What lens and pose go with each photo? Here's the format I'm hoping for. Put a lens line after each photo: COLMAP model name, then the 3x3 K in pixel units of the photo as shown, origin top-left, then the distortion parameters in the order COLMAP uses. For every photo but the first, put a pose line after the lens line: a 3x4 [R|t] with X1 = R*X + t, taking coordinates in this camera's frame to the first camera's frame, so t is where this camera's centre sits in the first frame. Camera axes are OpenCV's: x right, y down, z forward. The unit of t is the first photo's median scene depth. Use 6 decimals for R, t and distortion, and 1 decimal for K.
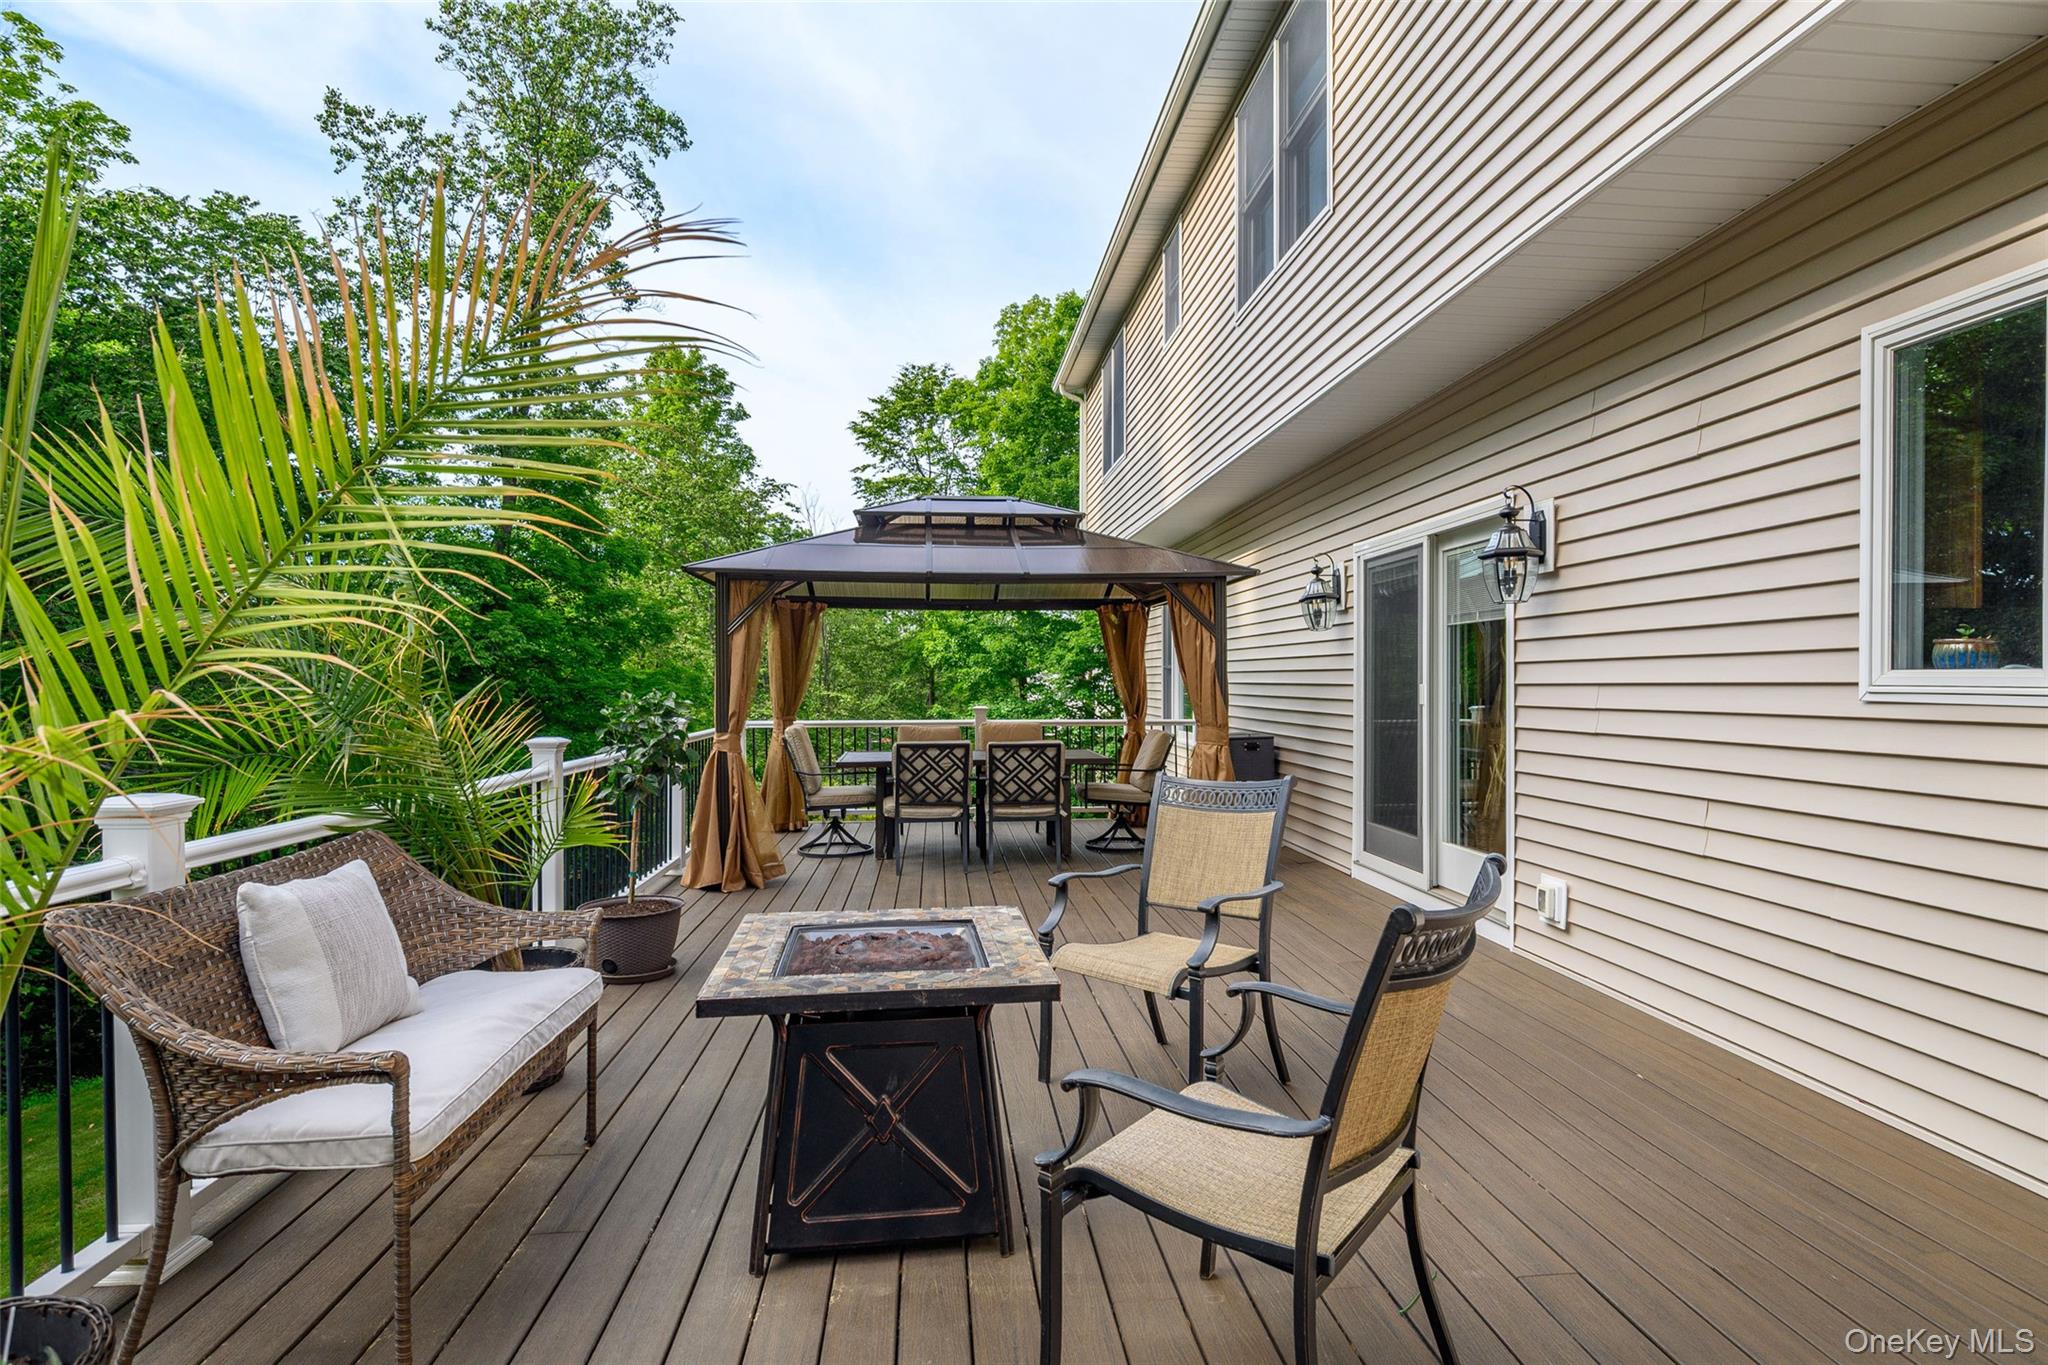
lens RADIAL K [[1032.3, 0, 1026.9], [0, 1032.3, 672.8], [0, 0, 1]] dist [-0.000303, 0.002025]
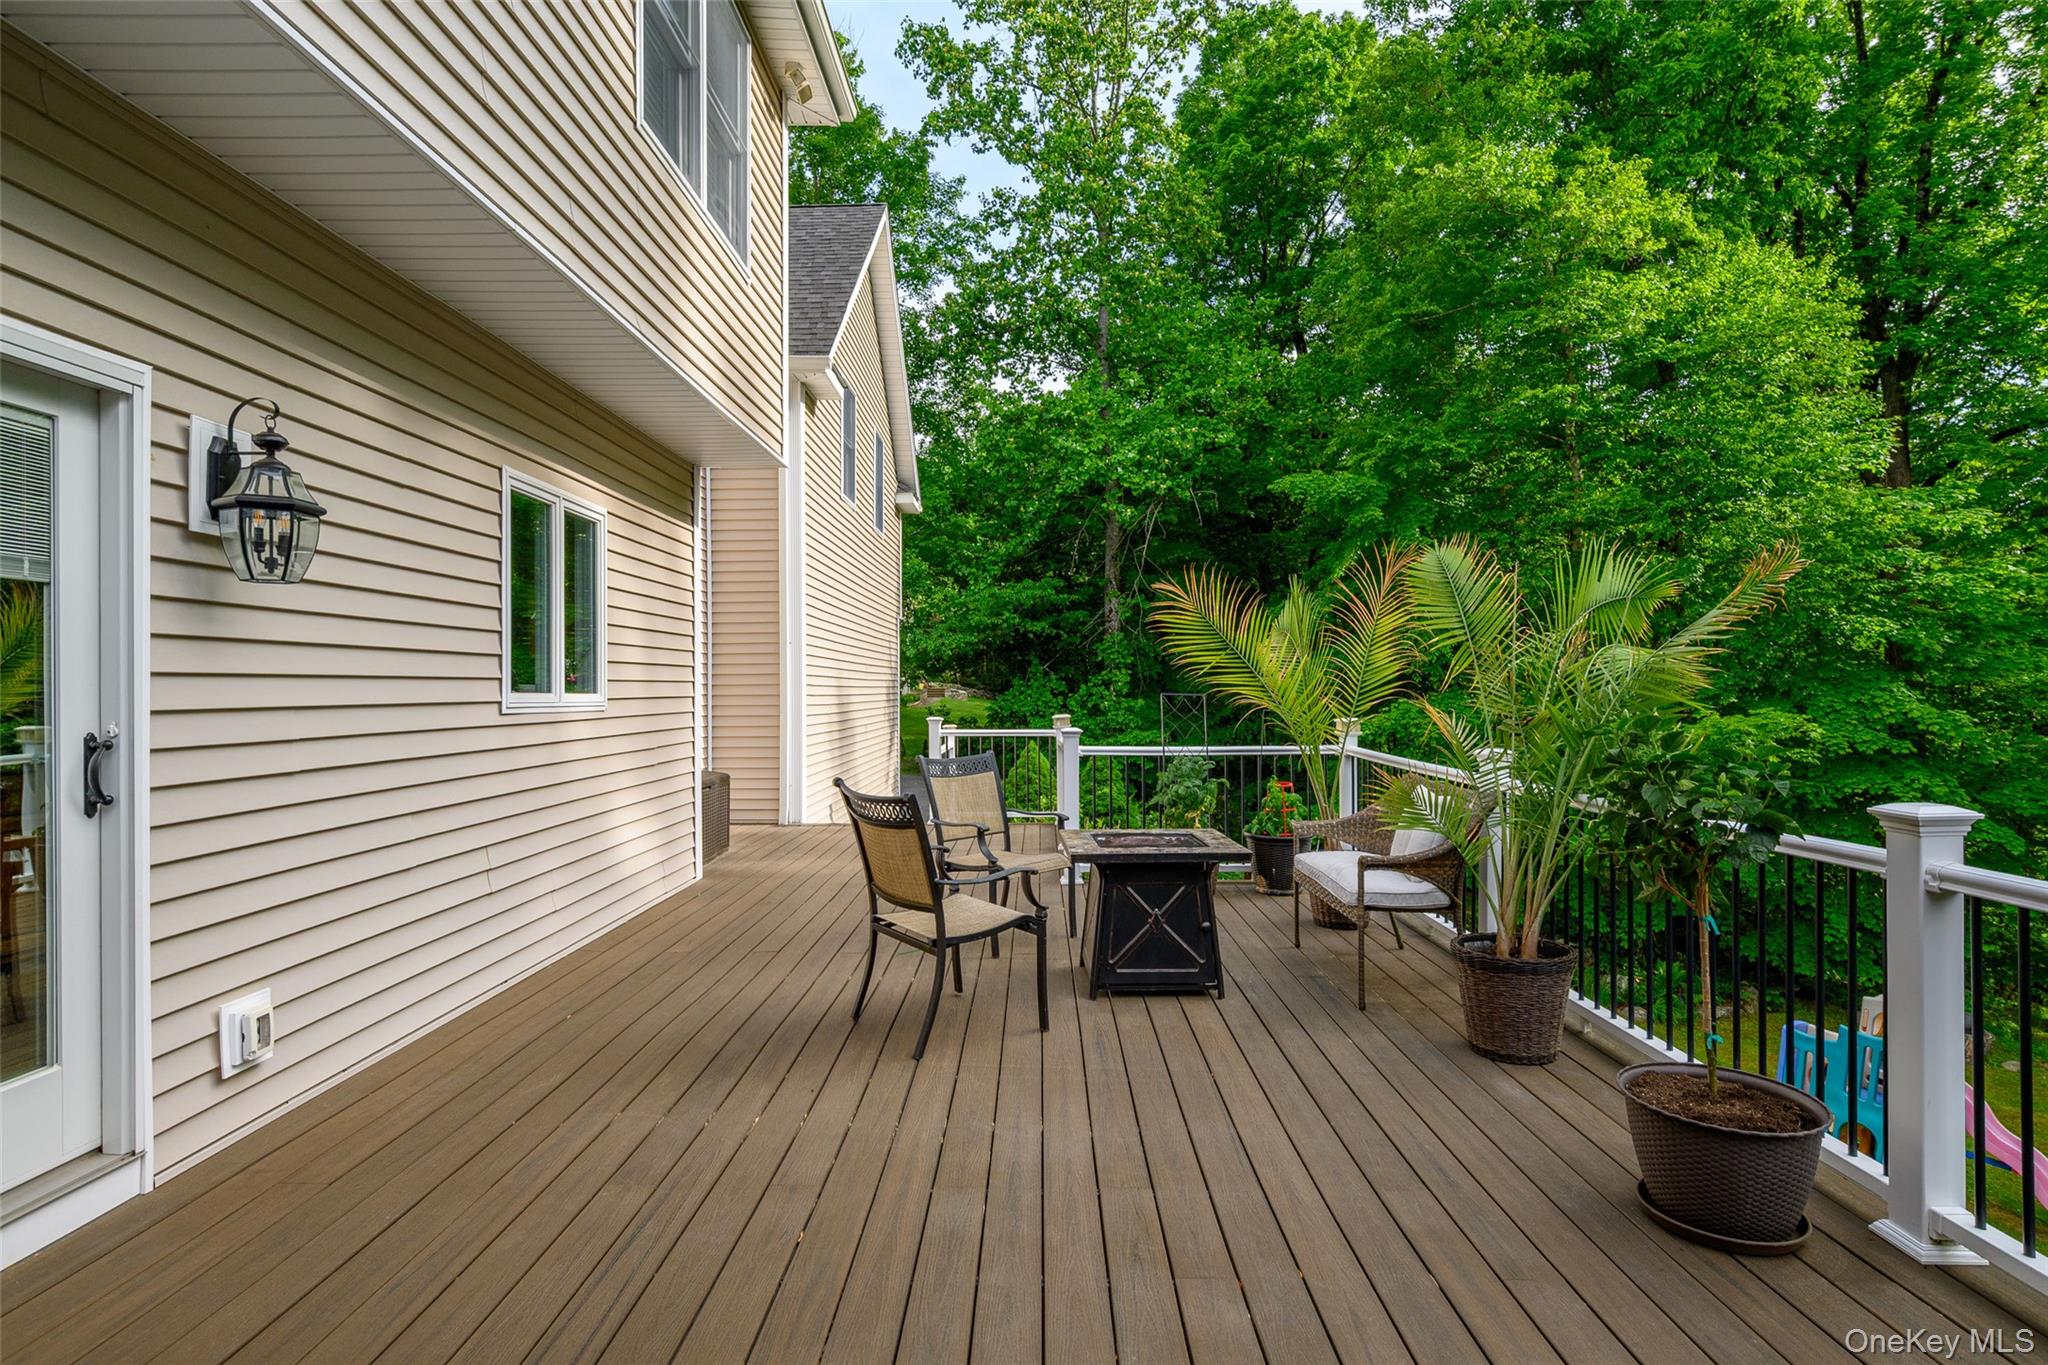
lens RADIAL K [[1028.2, 0, 1024.0], [0, 1028.2, 682.5], [0, 0, 1]] dist [-0.012811, 0.000666]
pose [[-0.994703, 0.000858, 0.102790, -0.009611], [-0.000757, 0.999877, -0.015671, 0.000692], [-0.102791, -0.015666, -0.994580, 0.258064]]
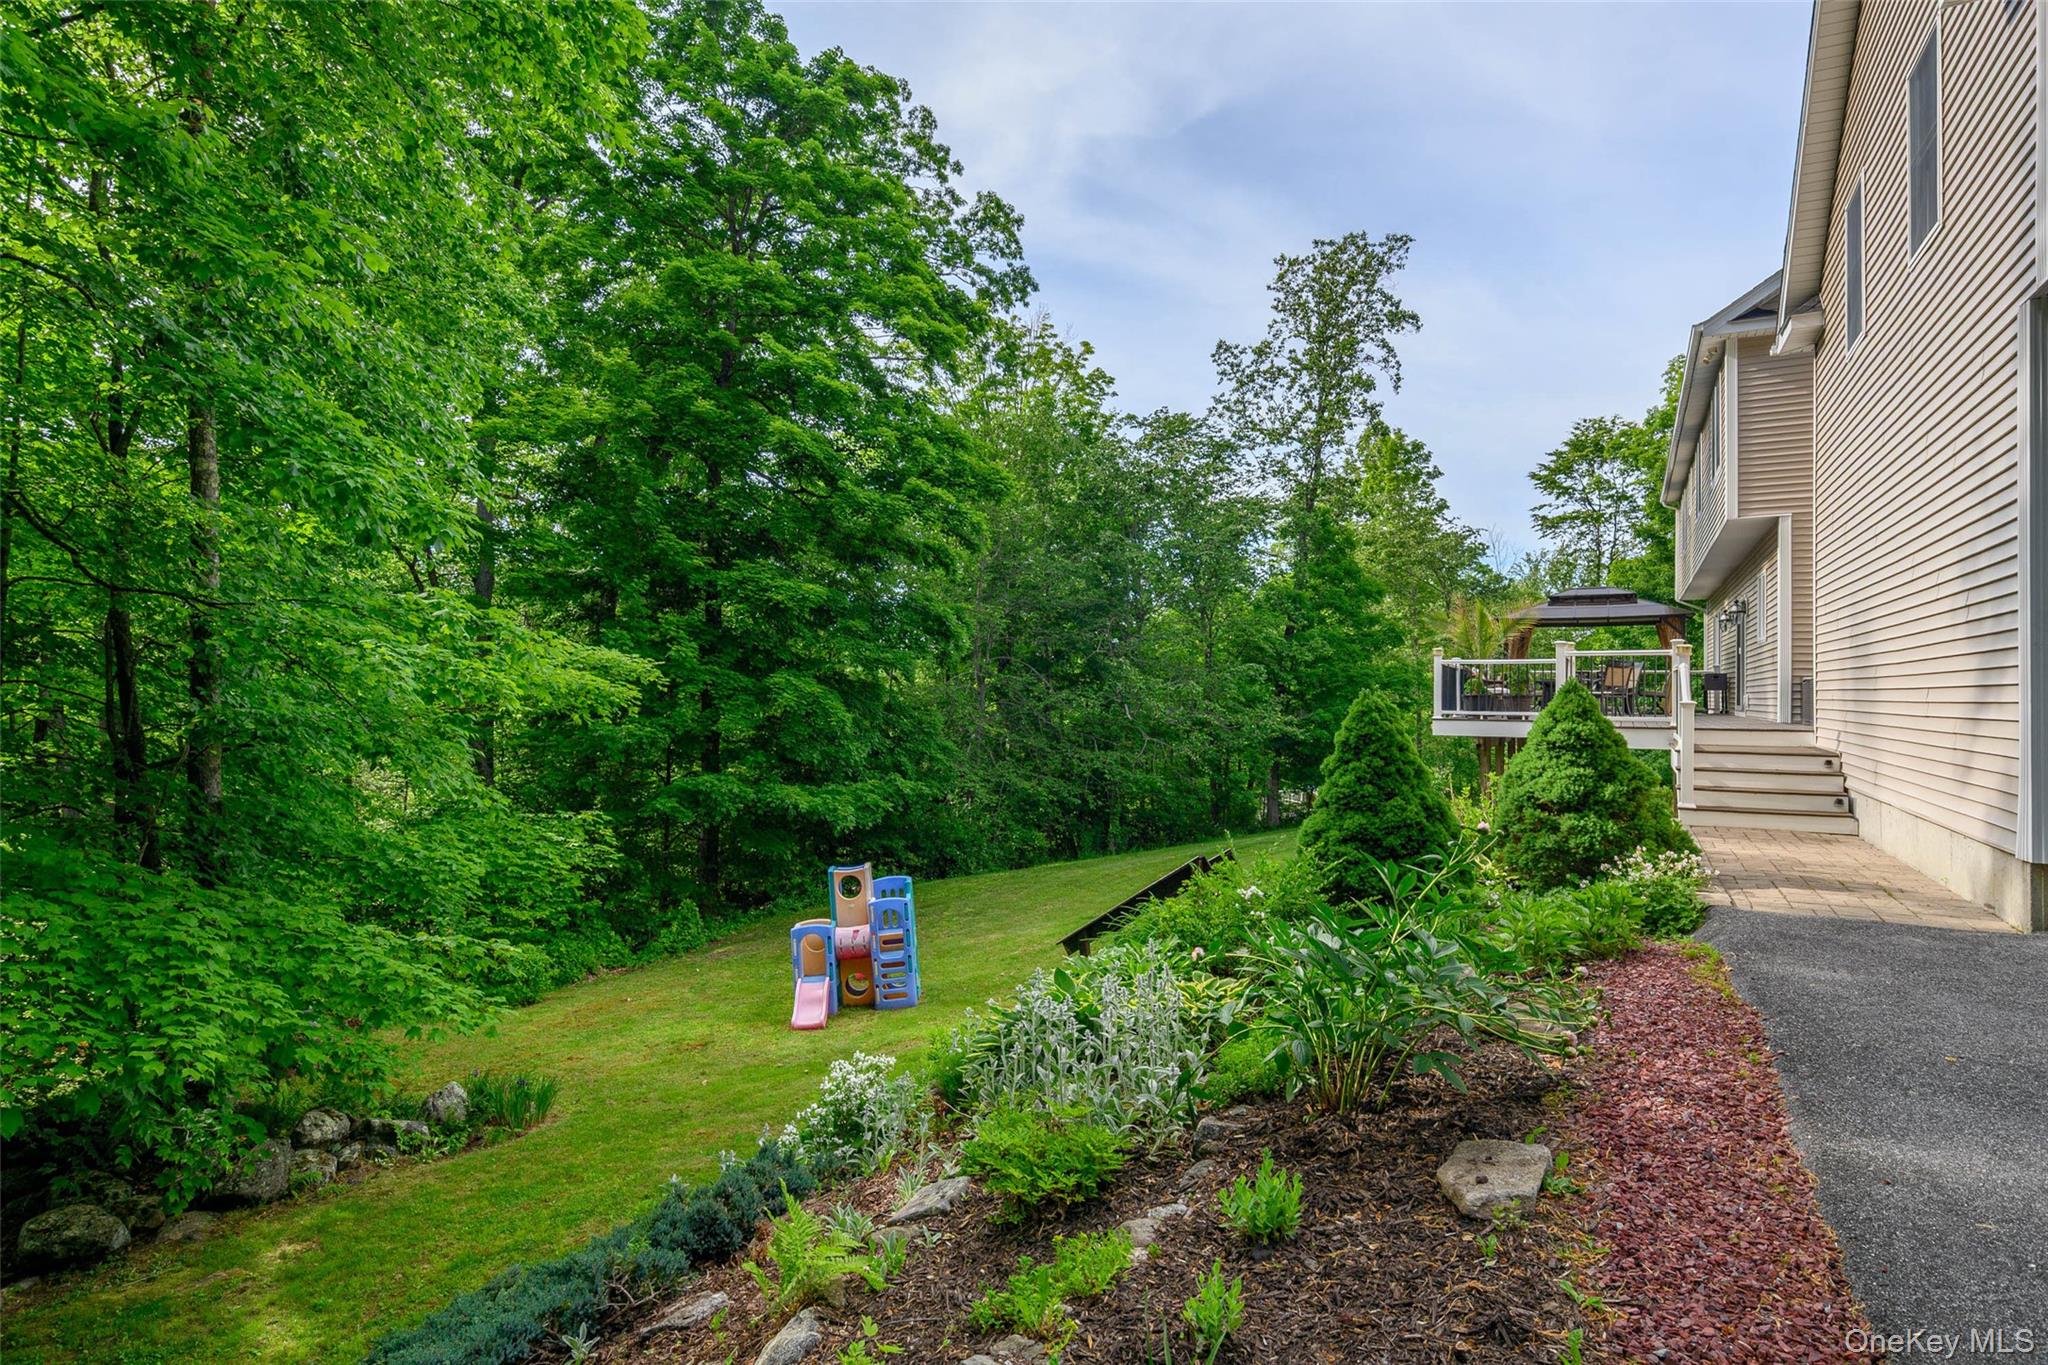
lens RADIAL K [[1068.1, 0, 1024.0], [0, 1068.1, 682.5], [0, 0, 1]] dist [0.001140, 0.000335]
pose [[0.827088, 0.000203, -0.562072, 0.085484], [-0.002291, 0.999993, -0.003010, 0.033389], [0.562067, 0.003777, 0.827083, -0.692994]]
